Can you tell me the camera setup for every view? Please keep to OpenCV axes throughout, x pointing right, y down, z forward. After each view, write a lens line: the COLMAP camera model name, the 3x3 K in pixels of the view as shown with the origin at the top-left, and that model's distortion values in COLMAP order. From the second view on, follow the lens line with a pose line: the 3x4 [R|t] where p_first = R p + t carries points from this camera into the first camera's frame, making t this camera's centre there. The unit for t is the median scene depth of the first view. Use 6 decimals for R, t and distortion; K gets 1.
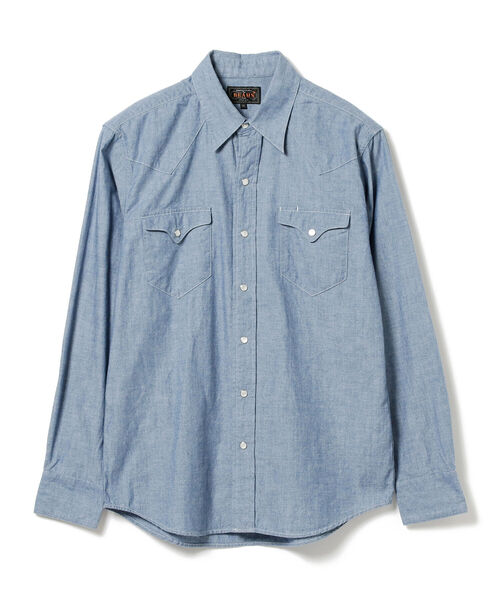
lens RADIAL K [[1421.7, 0, 249.3], [0, 1421.7, 298.4], [0, 0, 1]] dist [0.310159, 0.000000]
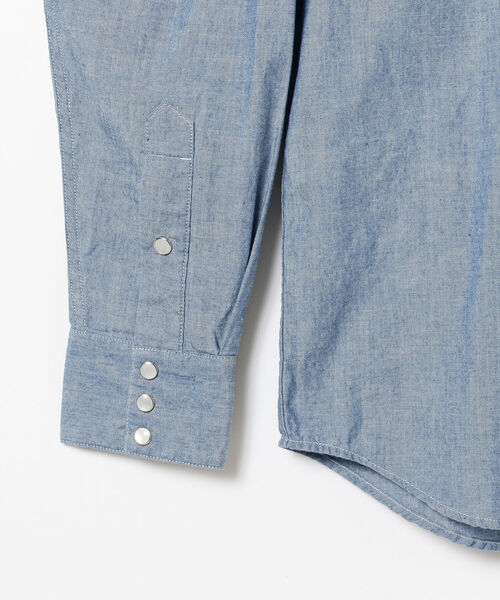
lens RADIAL K [[1516.5, 0, 250.0], [0, 1516.5, 300.1], [0, 0, 1]] dist [-0.052812, 0.000000]
pose [[0.977594, 0.033995, -0.207735, -0.026121], [-0.001852, 0.988224, 0.153000, 0.043364], [0.210490, -0.149187, 0.966146, 0.601519]]
